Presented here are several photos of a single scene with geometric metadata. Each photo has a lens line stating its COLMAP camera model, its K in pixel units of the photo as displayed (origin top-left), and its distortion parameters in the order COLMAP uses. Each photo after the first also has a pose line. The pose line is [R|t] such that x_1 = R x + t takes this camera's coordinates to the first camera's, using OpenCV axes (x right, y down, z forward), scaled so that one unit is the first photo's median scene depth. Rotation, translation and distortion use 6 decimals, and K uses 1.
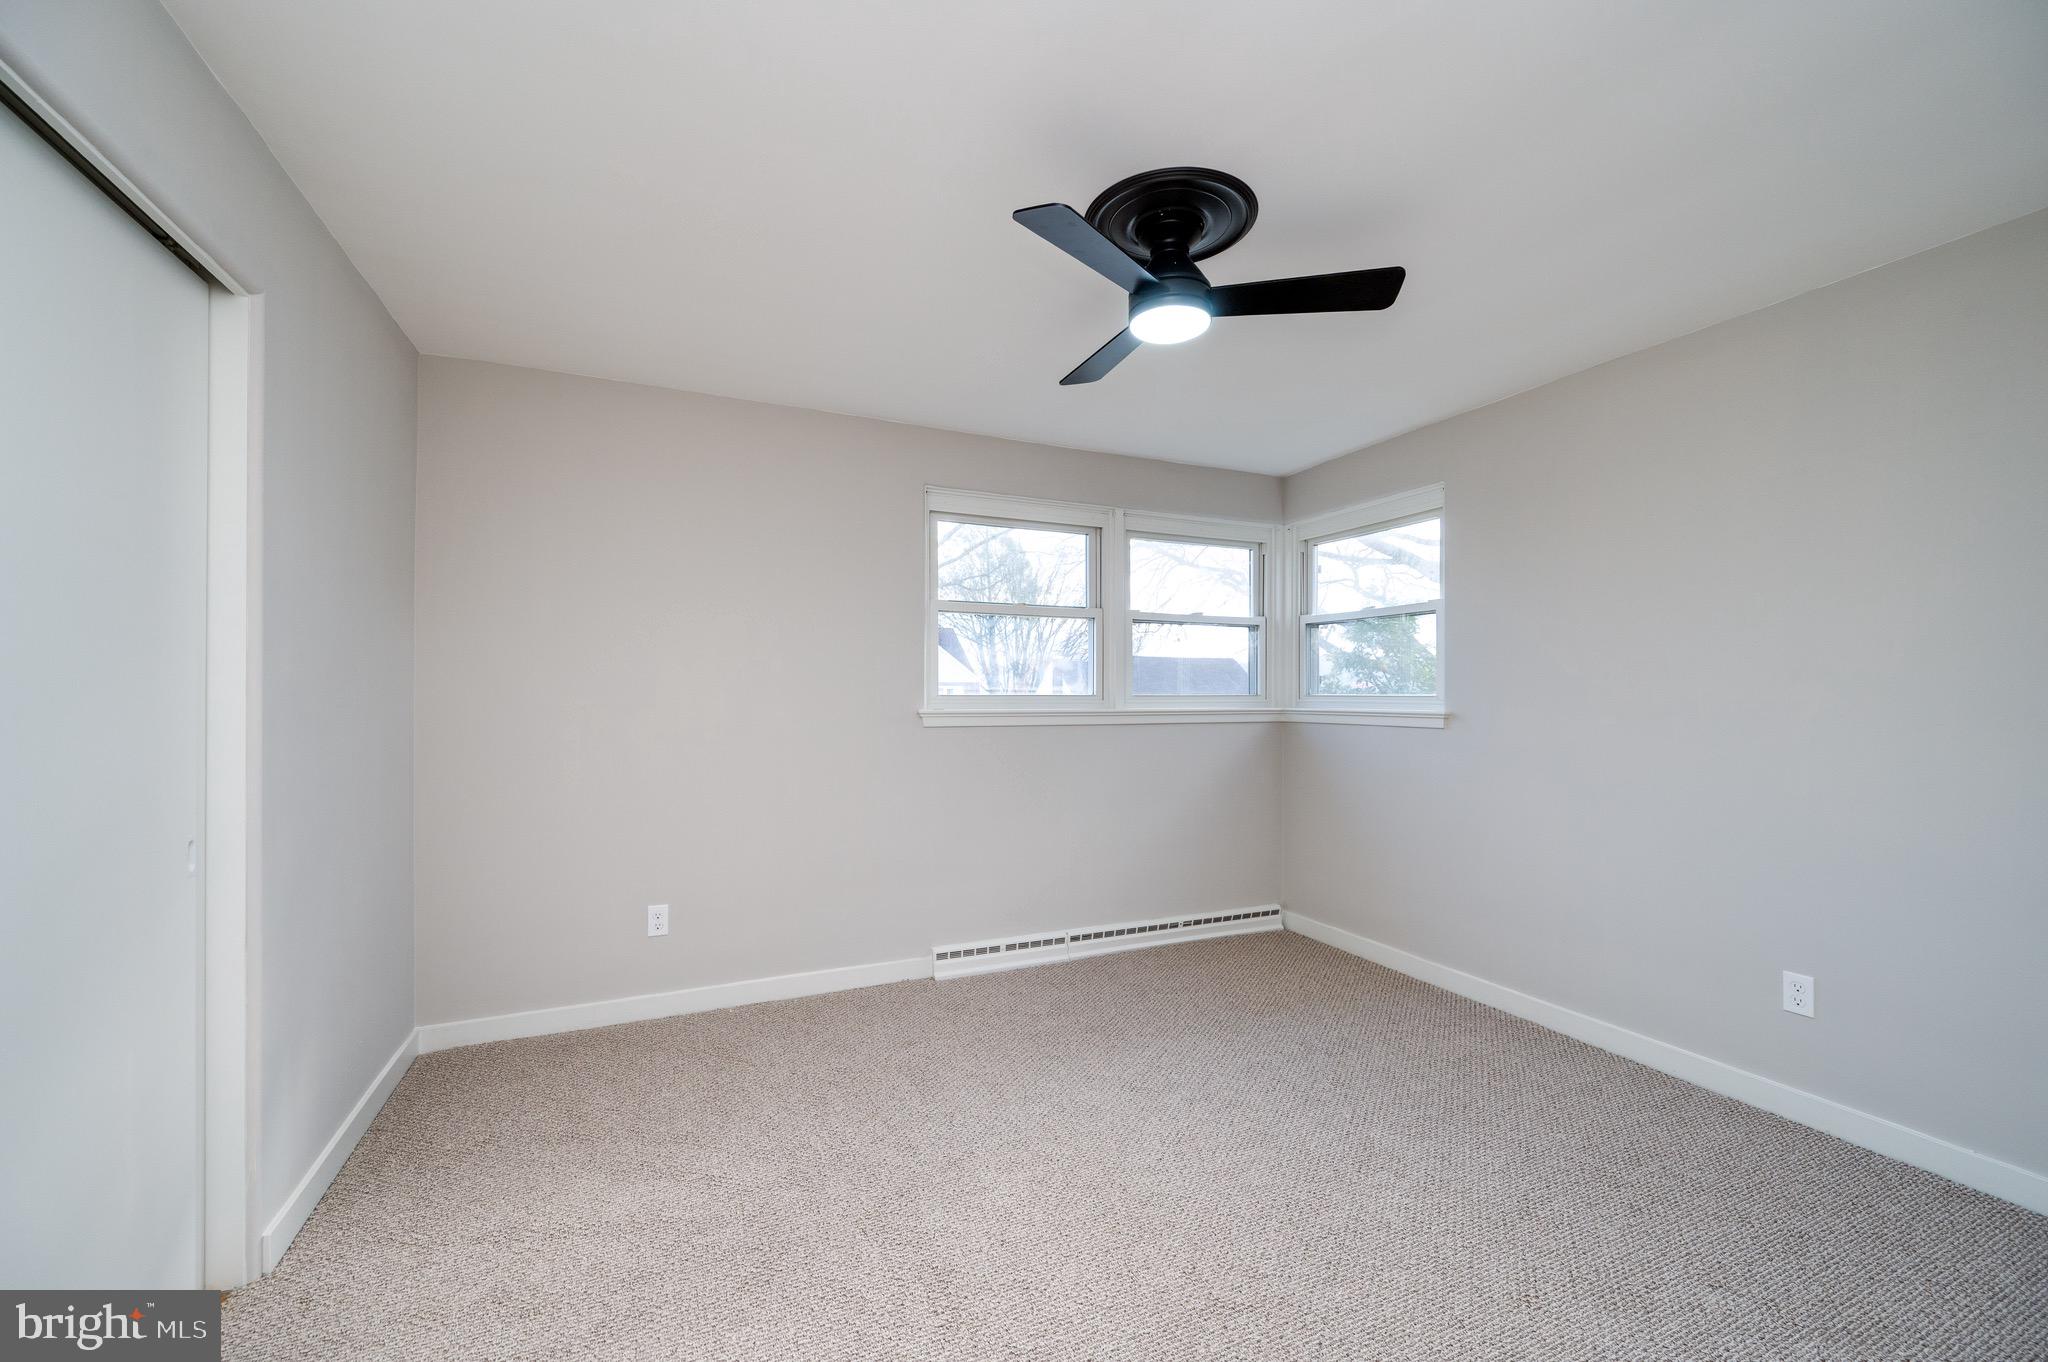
lens RADIAL K [[812.8, 0, 1012.5], [0, 812.8, 687.4], [0, 0, 1]] dist [-0.001629, -0.000034]
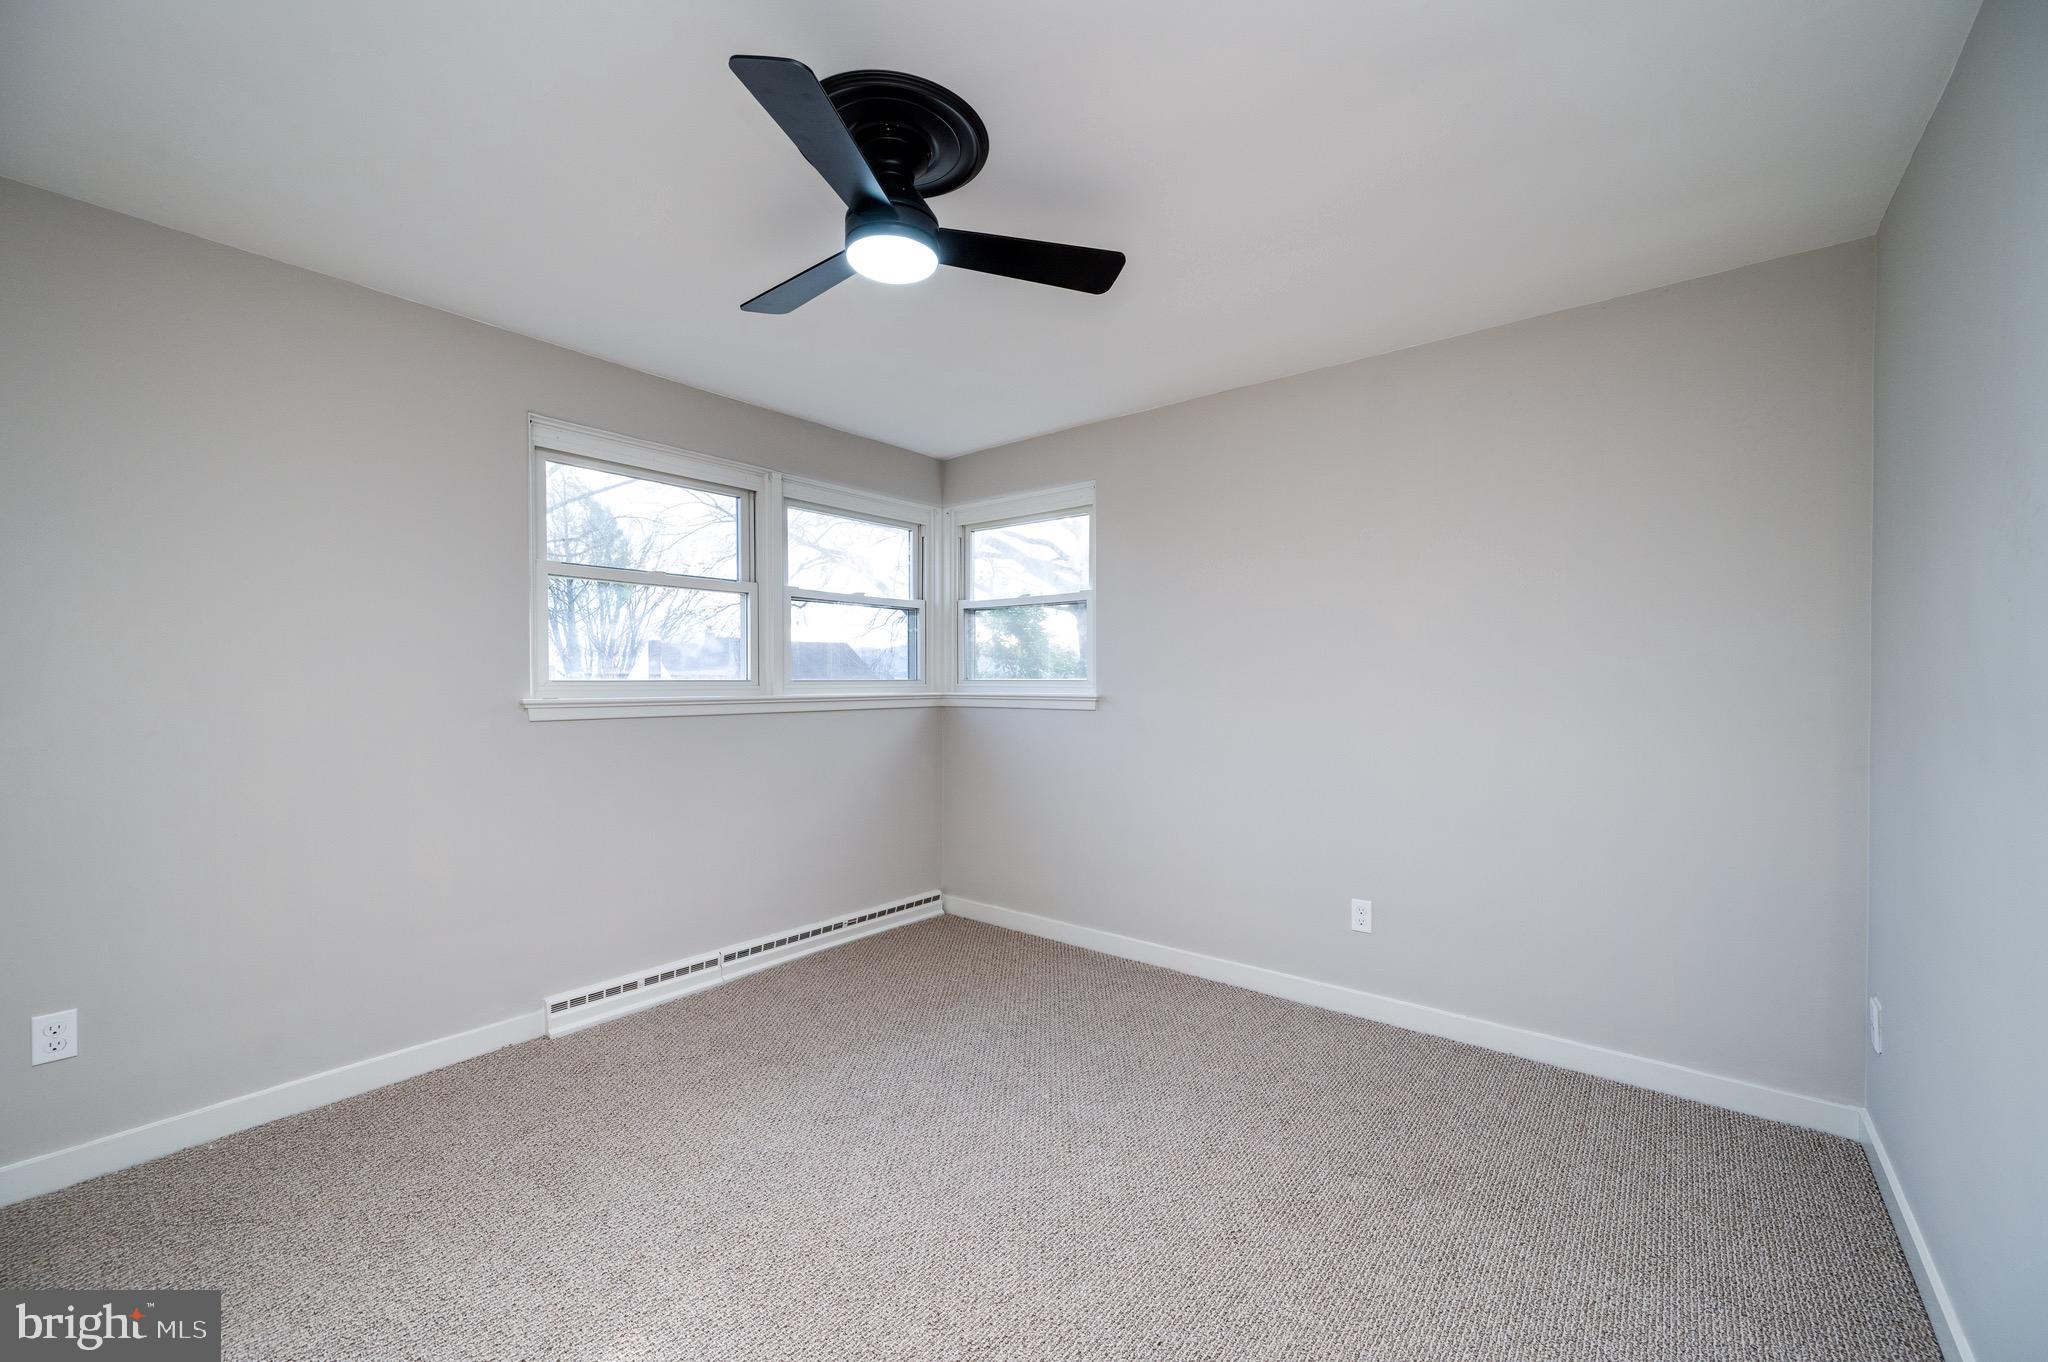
lens RADIAL K [[812.8, 0, 1012.5], [0, 812.8, 687.4], [0, 0, 1]] dist [-0.001629, -0.000034]
pose [[0.886007, -0.006742, 0.463622, -0.065105], [-0.001841, 0.999835, 0.018058, 0.000846], [-0.463667, -0.016853, 0.885849, 0.096512]]
